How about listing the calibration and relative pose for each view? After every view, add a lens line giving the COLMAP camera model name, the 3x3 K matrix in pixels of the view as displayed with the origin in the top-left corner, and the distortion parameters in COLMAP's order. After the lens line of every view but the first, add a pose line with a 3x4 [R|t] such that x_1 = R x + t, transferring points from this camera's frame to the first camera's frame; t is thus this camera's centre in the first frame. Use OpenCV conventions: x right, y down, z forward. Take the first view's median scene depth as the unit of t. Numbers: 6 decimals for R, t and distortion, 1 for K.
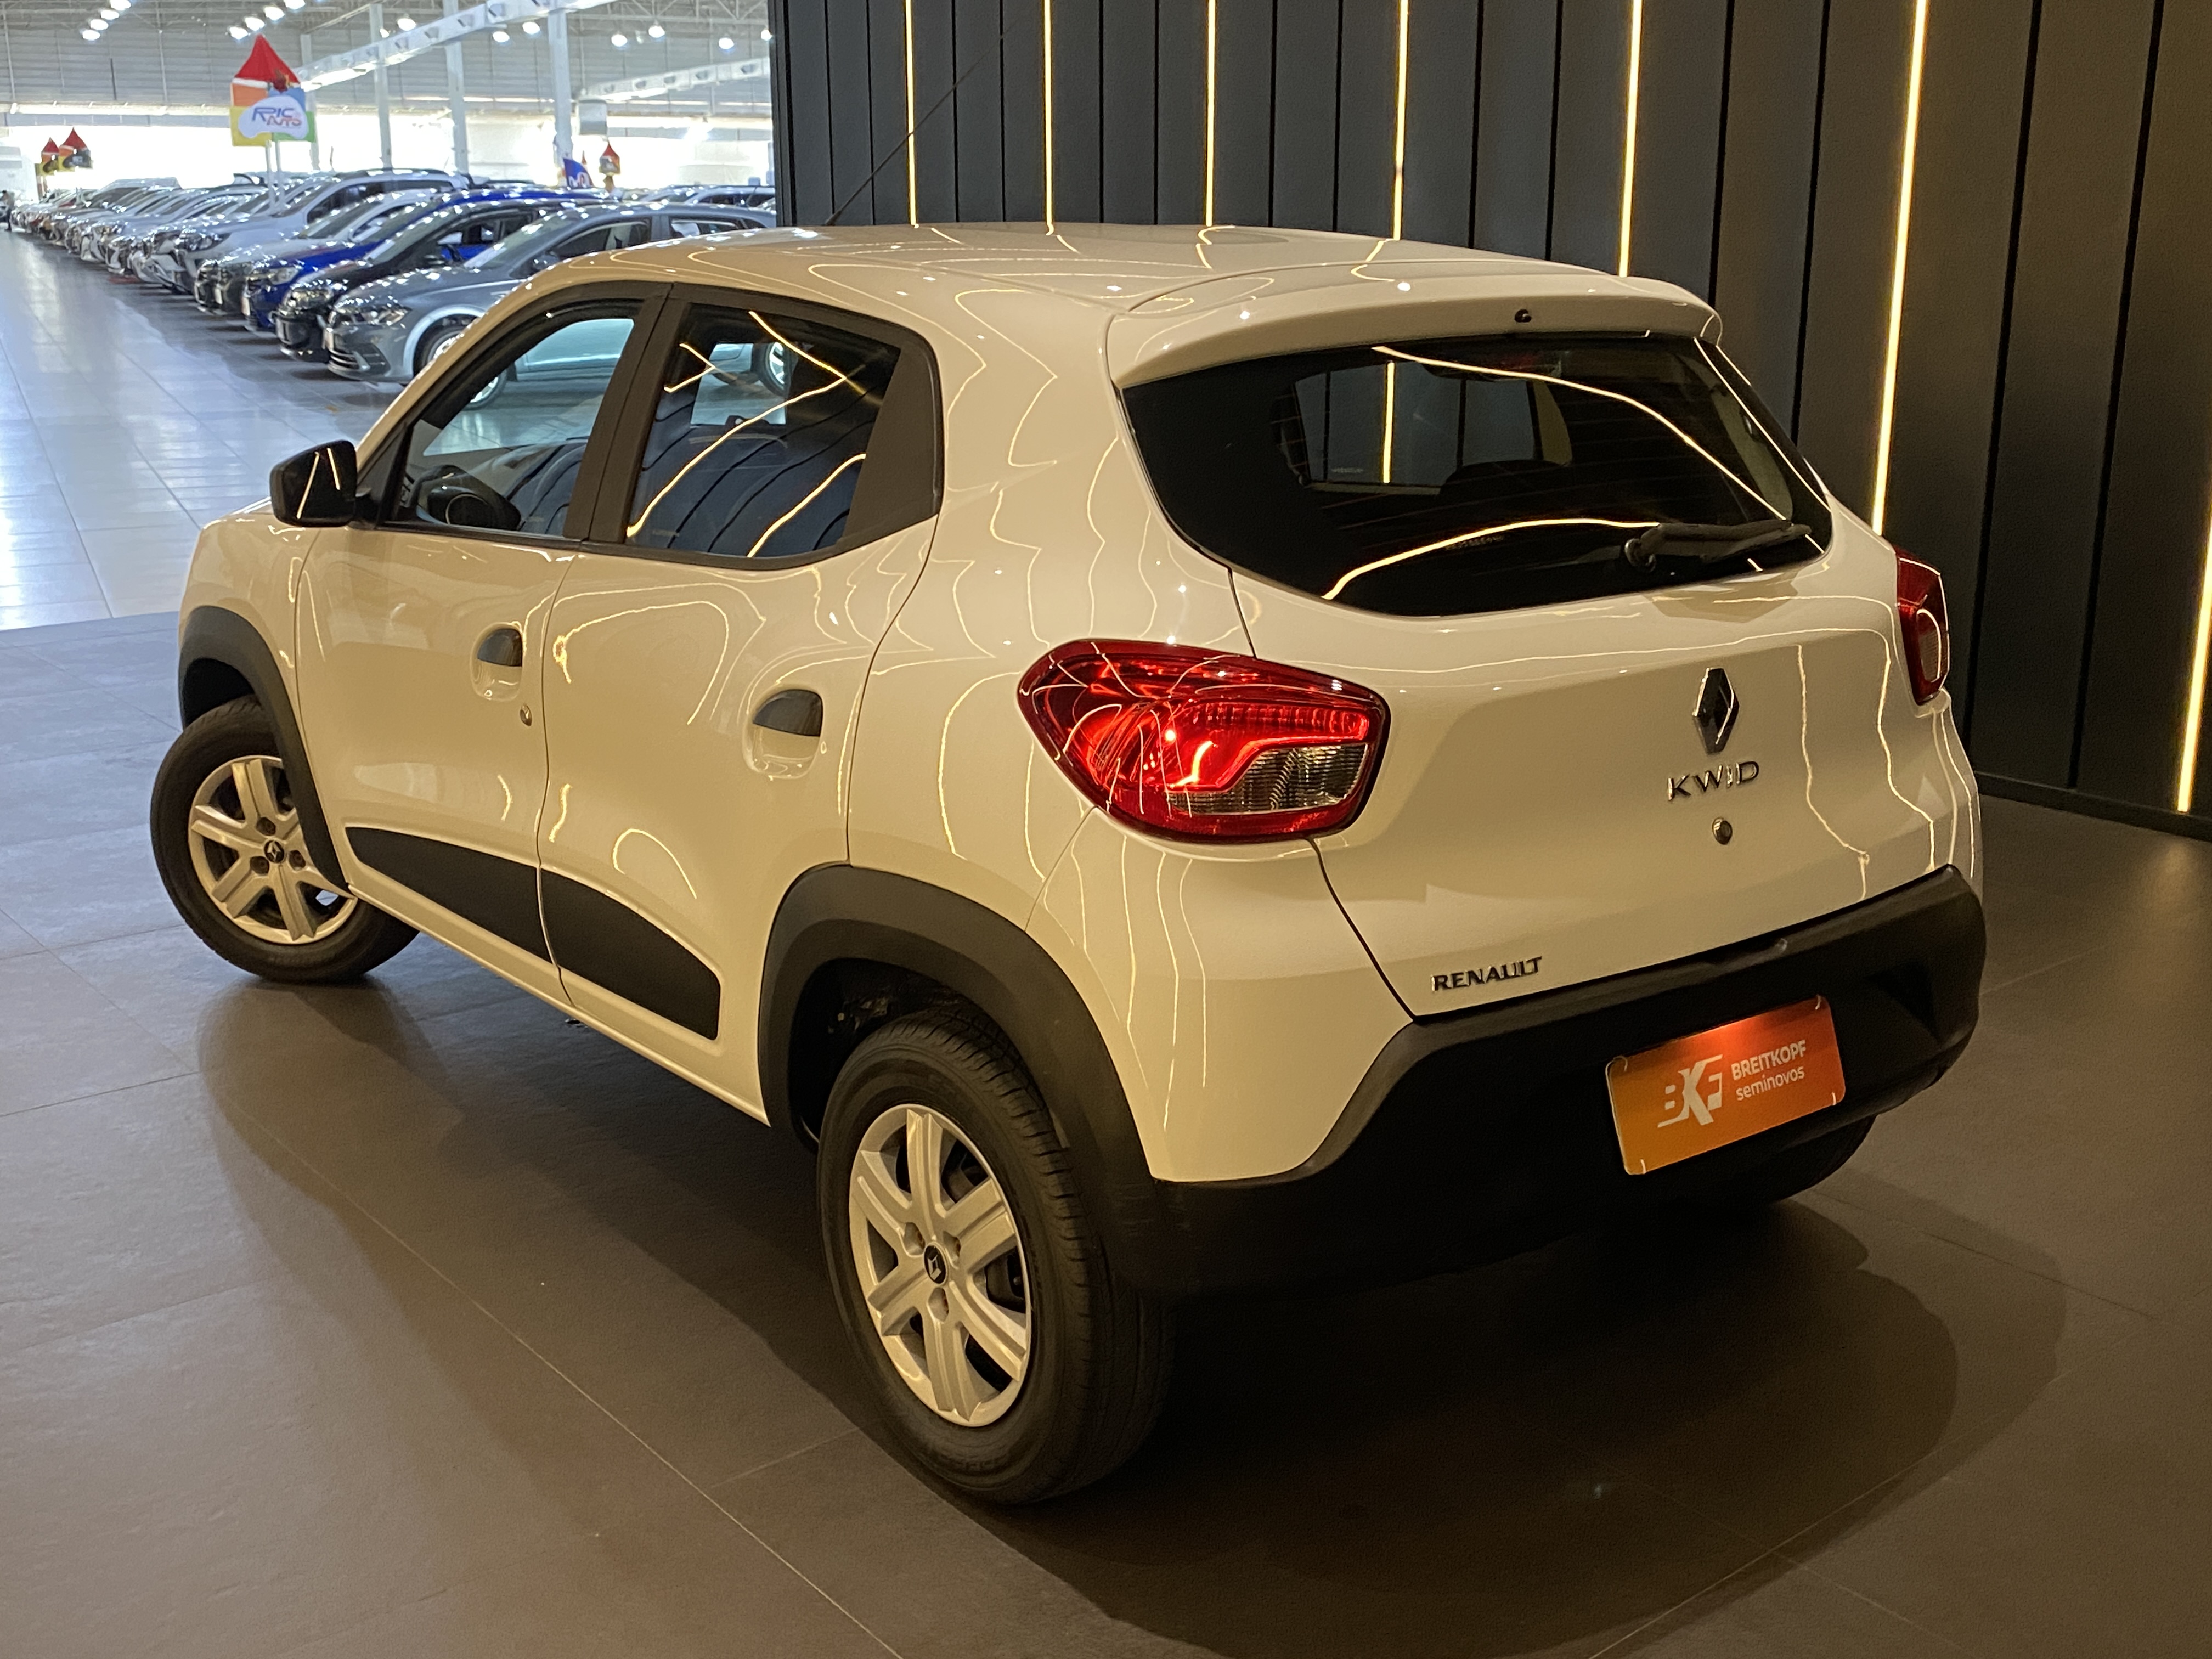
lens RADIAL K [[2301.7, 0, 1102.8], [0, 2301.7, 827.9], [0, 0, 1]] dist [0.102654, 0.000000]
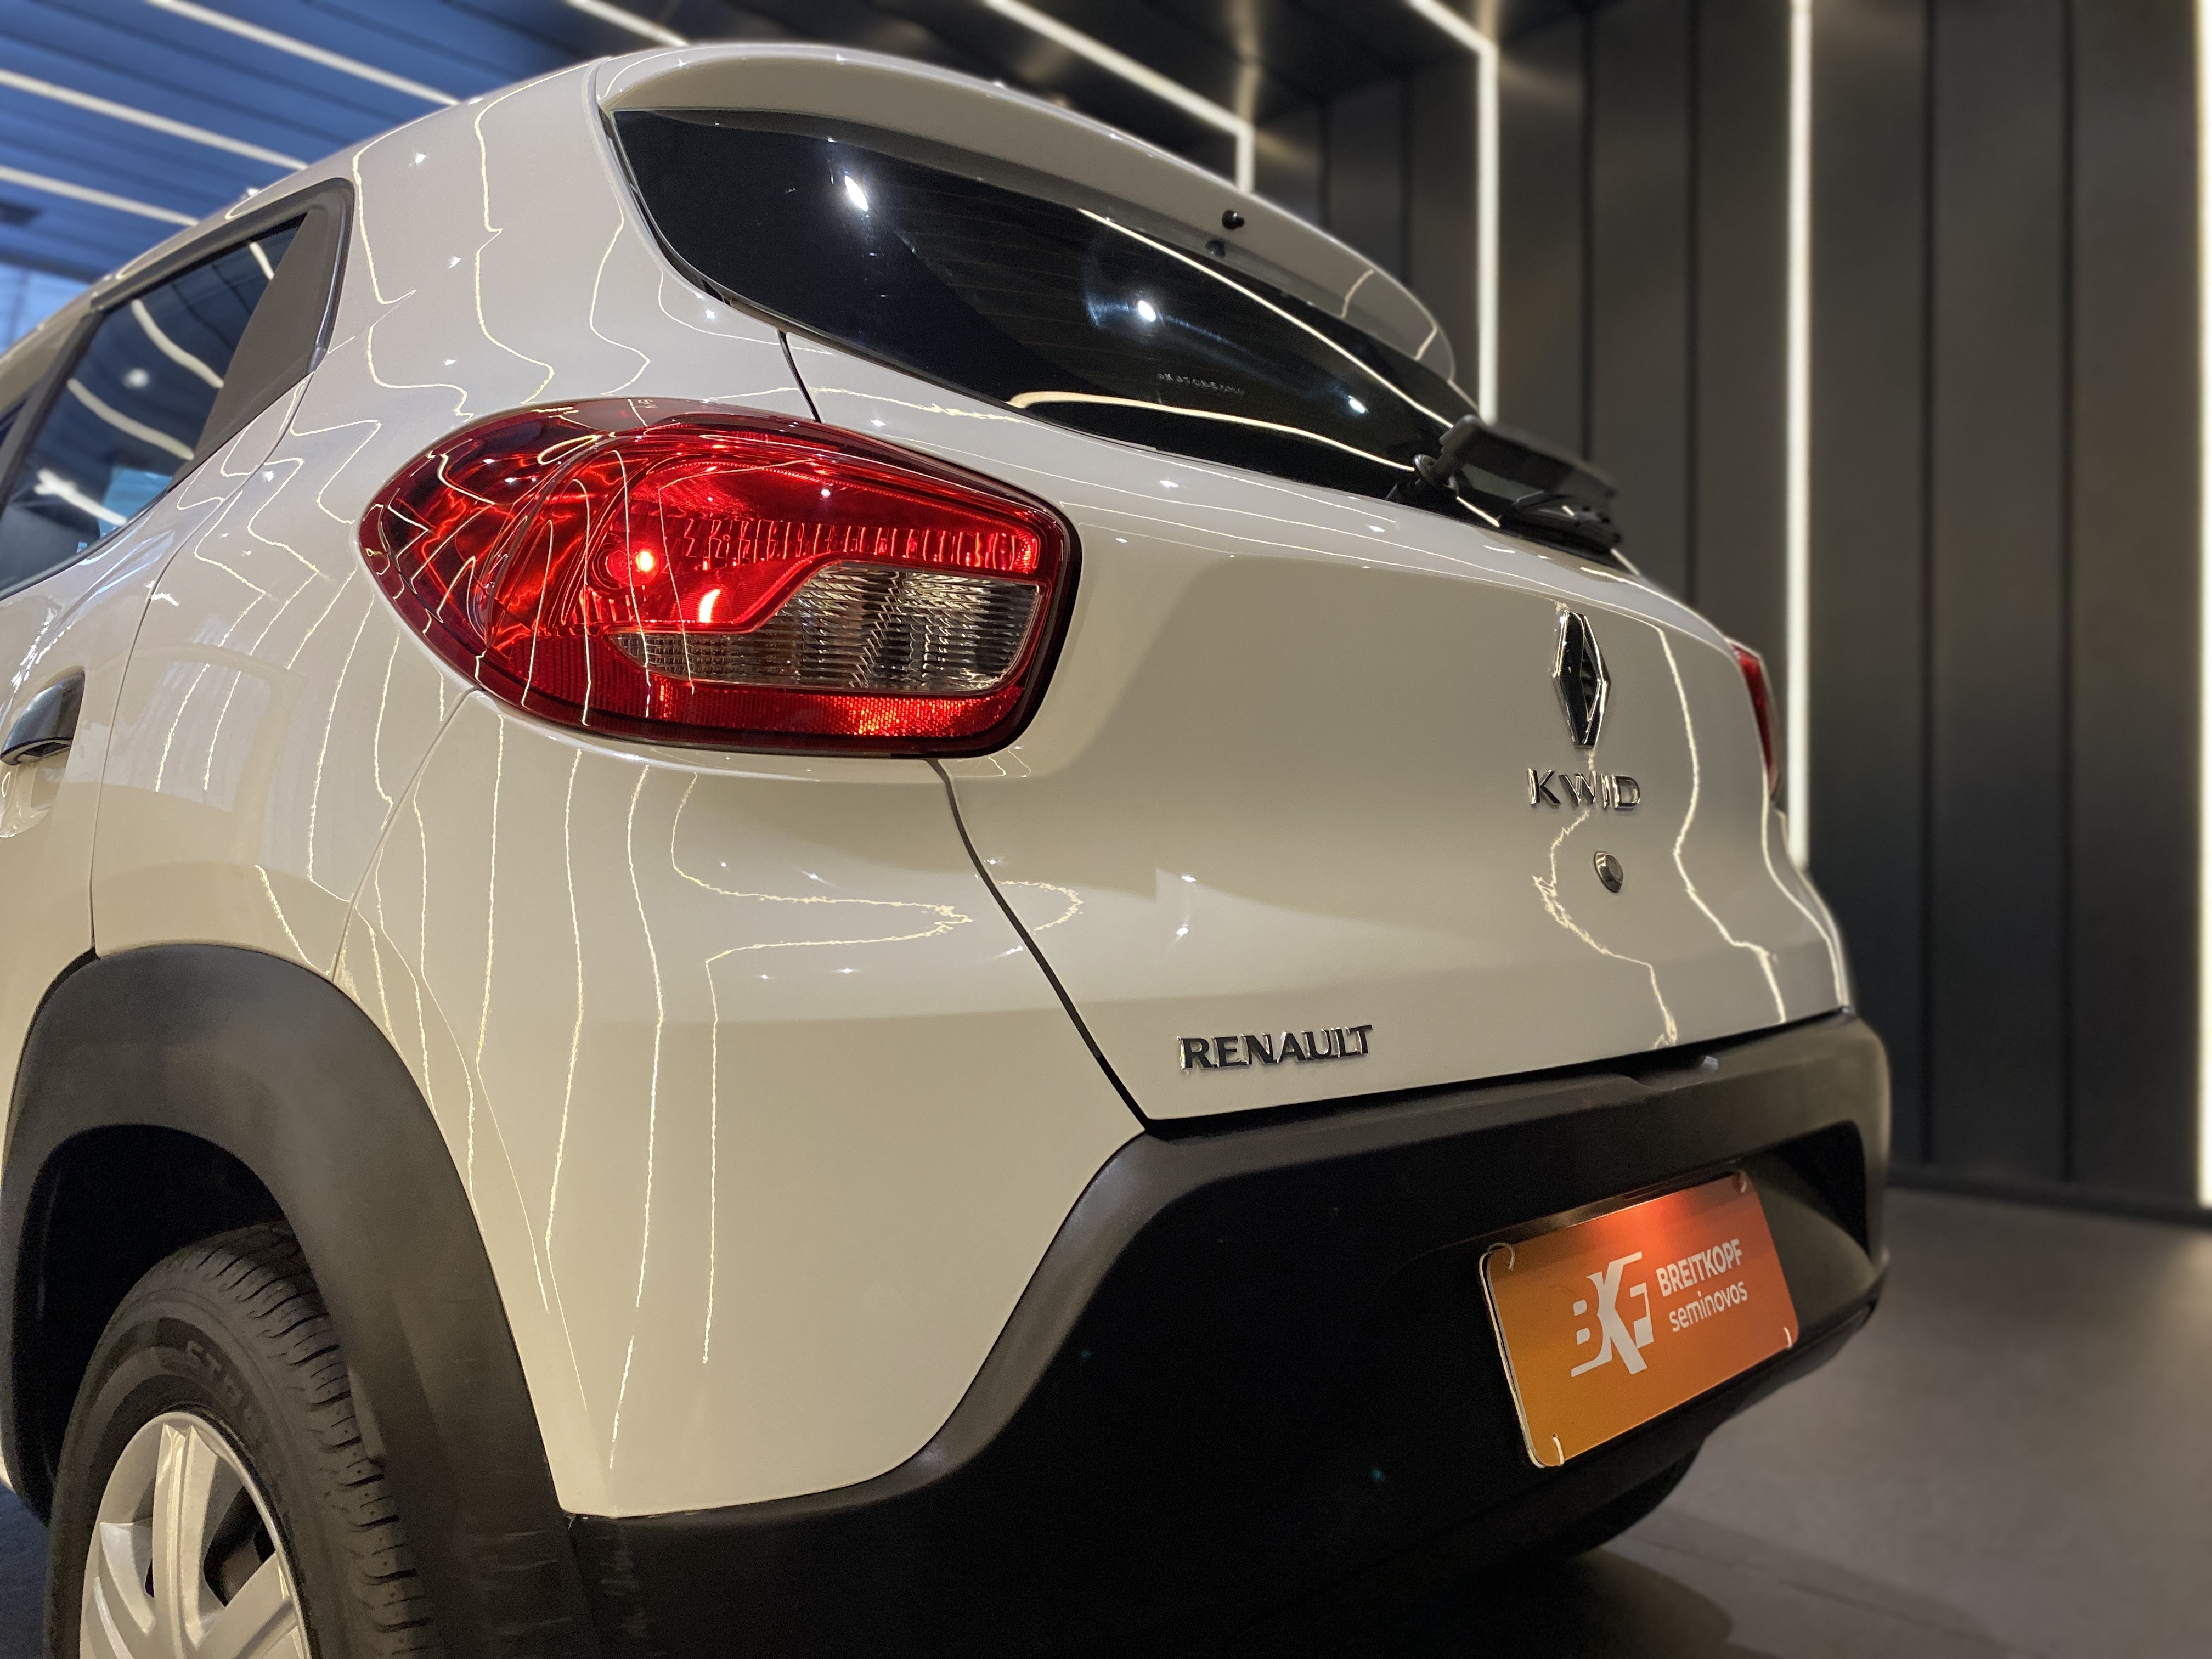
lens RADIAL K [[1721.5, 0, 1104.9], [0, 1721.5, 816.6], [0, 0, 1]] dist [0.043275, -0.042702]
pose [[0.987286, 0.007870, 0.158758, 0.062632], [0.036576, 0.960724, -0.275086, 0.111194], [-0.154687, 0.277395, 0.948221, 0.590641]]
